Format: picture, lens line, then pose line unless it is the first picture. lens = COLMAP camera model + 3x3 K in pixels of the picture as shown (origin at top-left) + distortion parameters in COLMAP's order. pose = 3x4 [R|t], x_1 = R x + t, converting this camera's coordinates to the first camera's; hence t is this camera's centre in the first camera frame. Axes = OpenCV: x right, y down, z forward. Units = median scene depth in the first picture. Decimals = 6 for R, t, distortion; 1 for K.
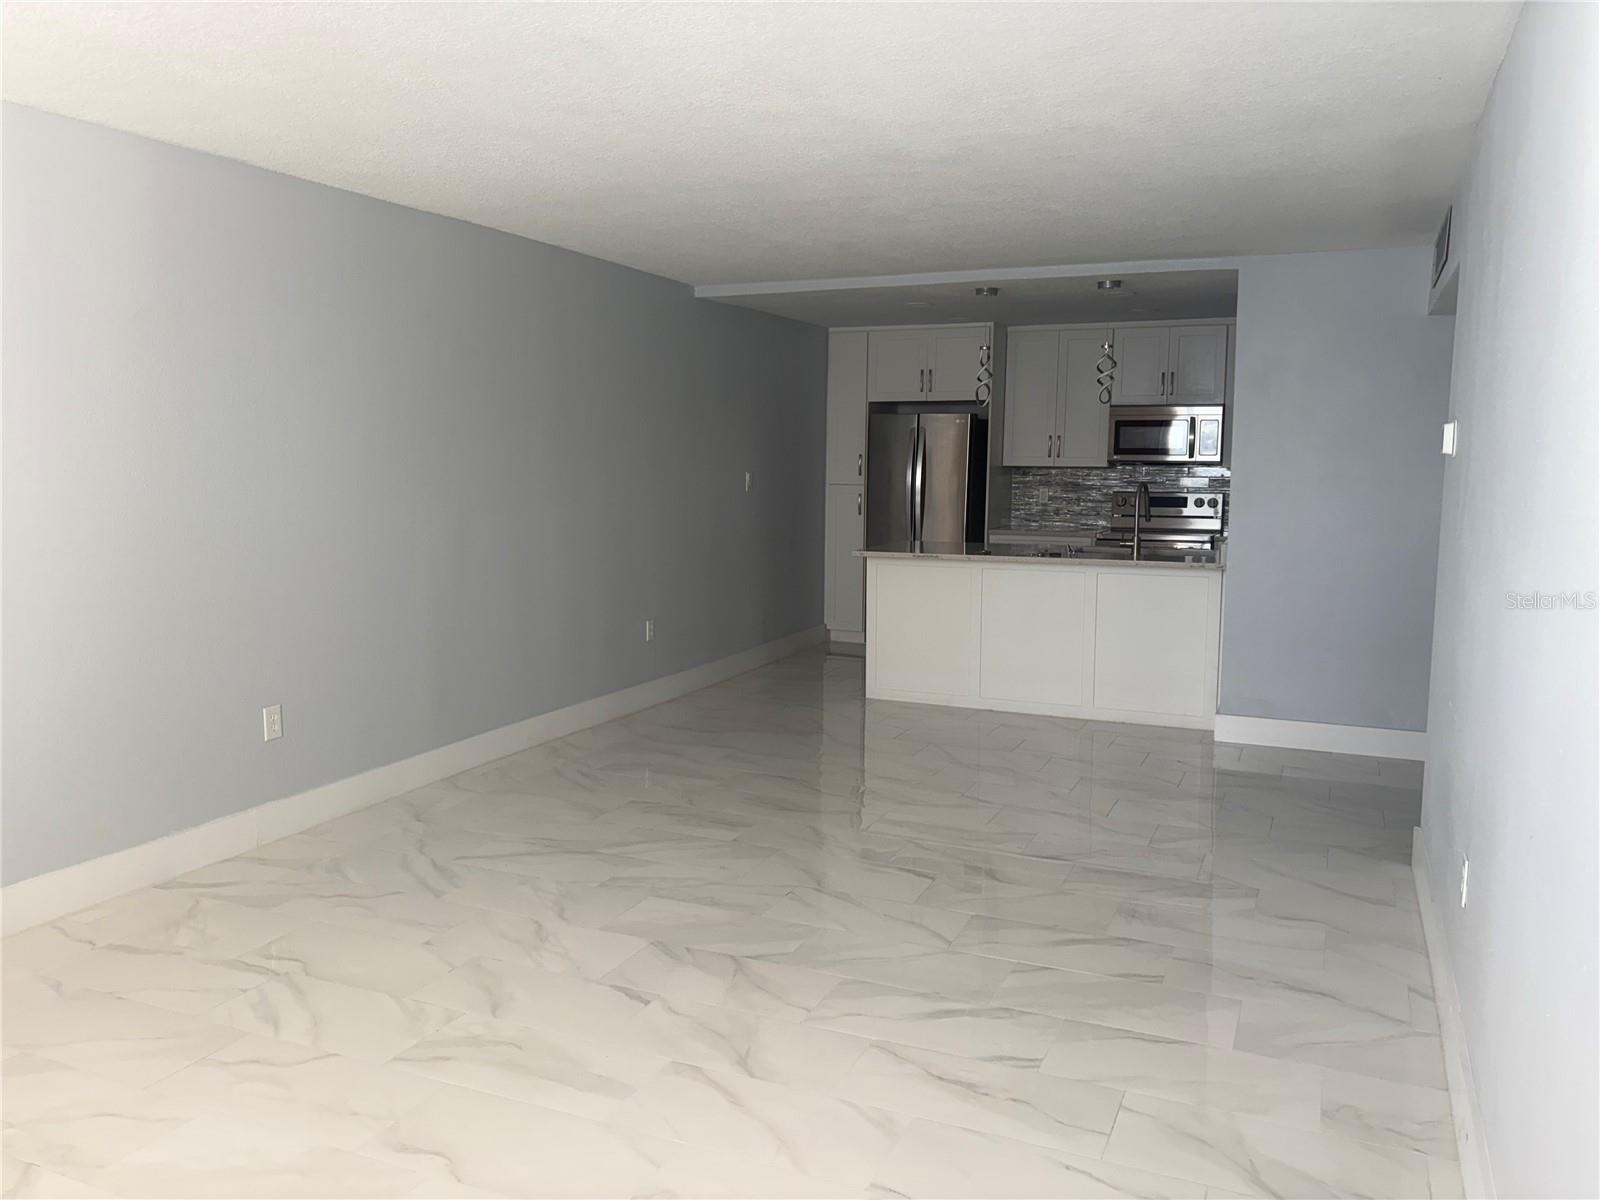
lens RADIAL K [[1204.8, 0, 800.0], [0, 1204.8, 600.0], [0, 0, 1]] dist [0.036222, 0.000112]
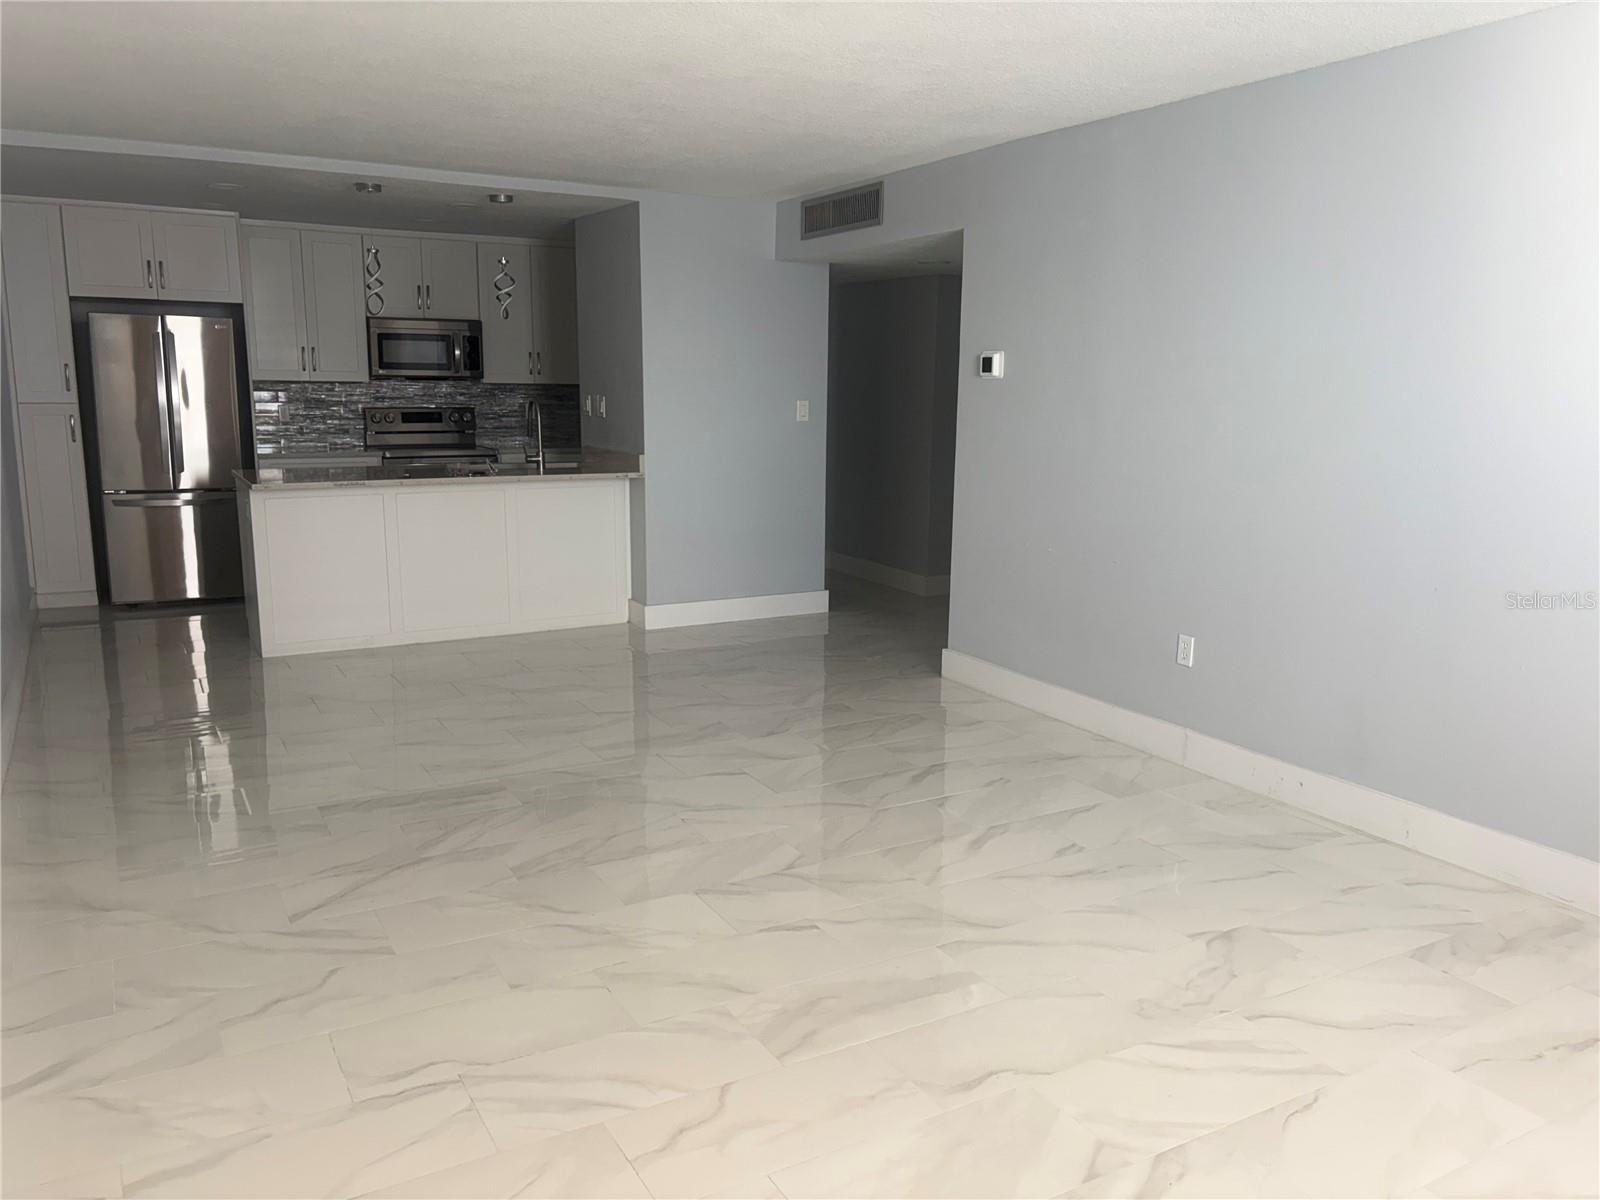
lens RADIAL K [[1203.3, 0, 804.4], [0, 1203.3, 603.9], [0, 0, 1]] dist [0.065596, -0.063262]
pose [[0.599317, -0.146931, 0.786912, -0.431197], [0.087252, 0.989144, 0.118240, -0.026648], [-0.795743, -0.002203, 0.605631, 0.192605]]
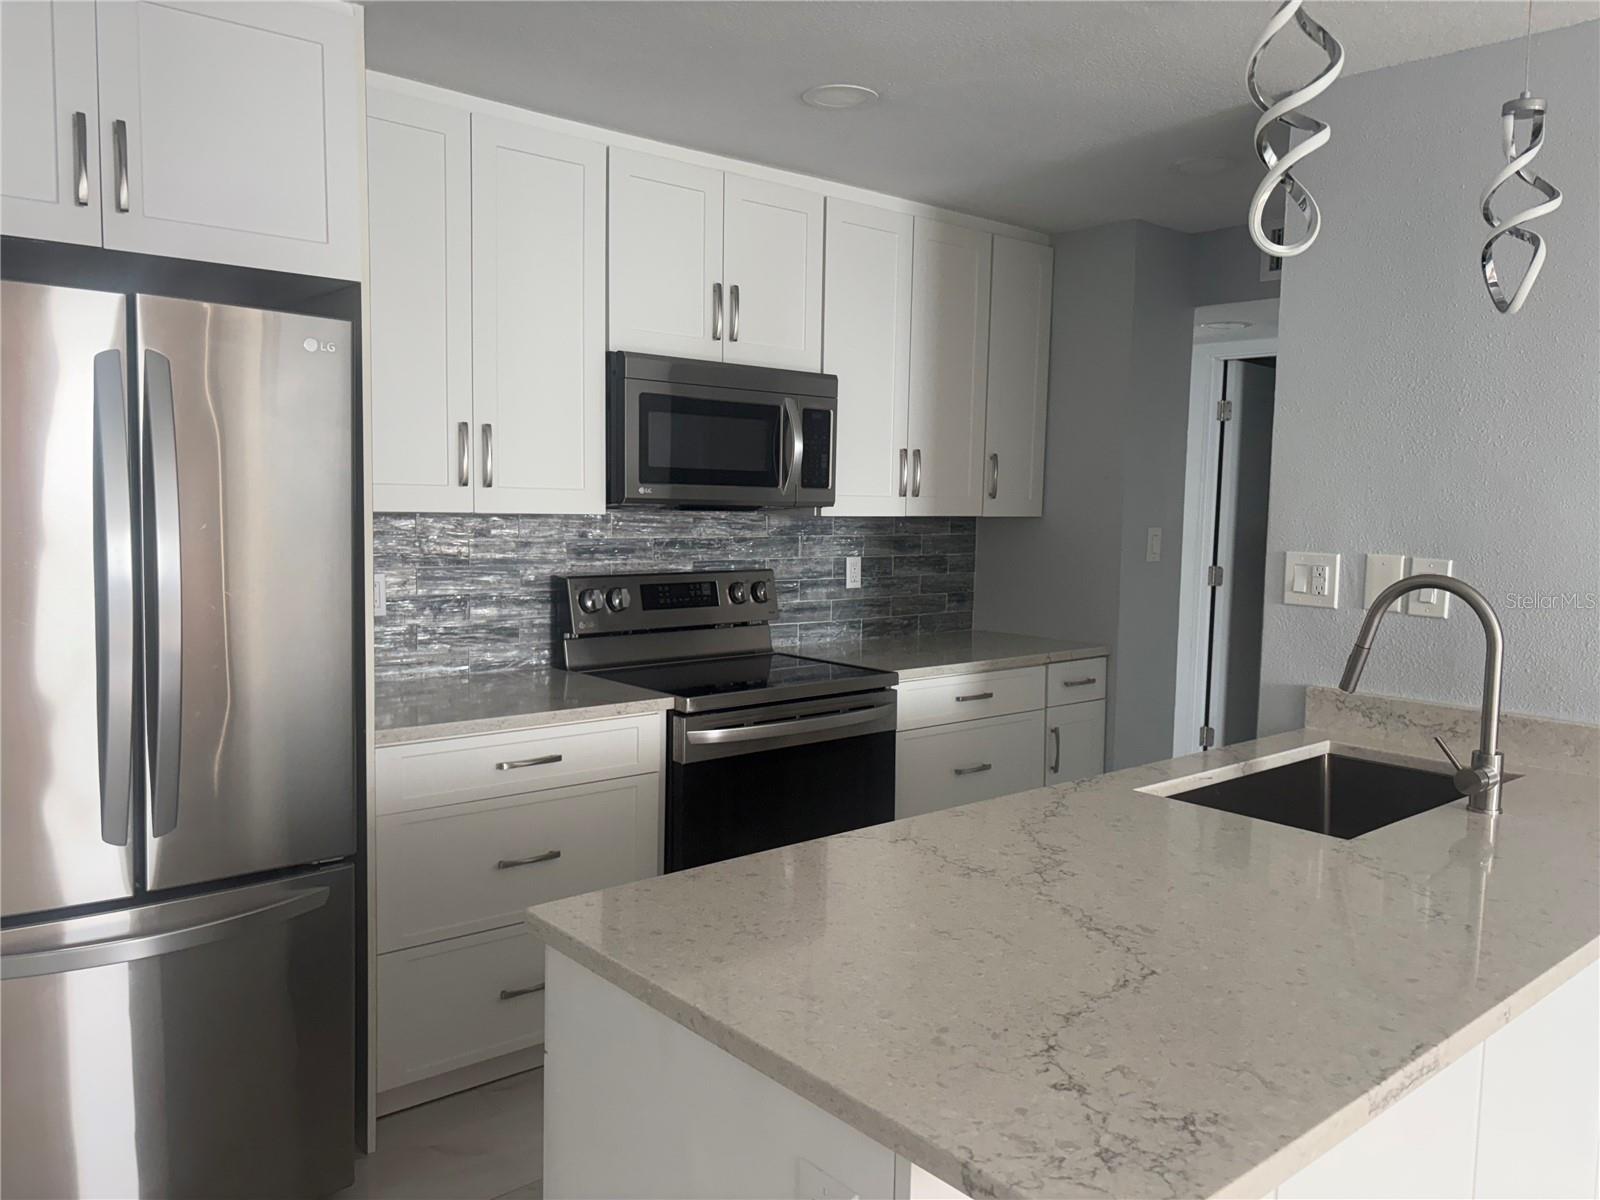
lens RADIAL K [[1204.8, 0, 800.0], [0, 1204.8, 600.0], [0, 0, 1]] dist [0.036222, 0.000112]
pose [[0.441799, -0.074998, 0.893974, -0.077970], [0.086632, 0.995409, 0.040694, -0.125948], [-0.892922, 0.059468, 0.446267, 1.045601]]
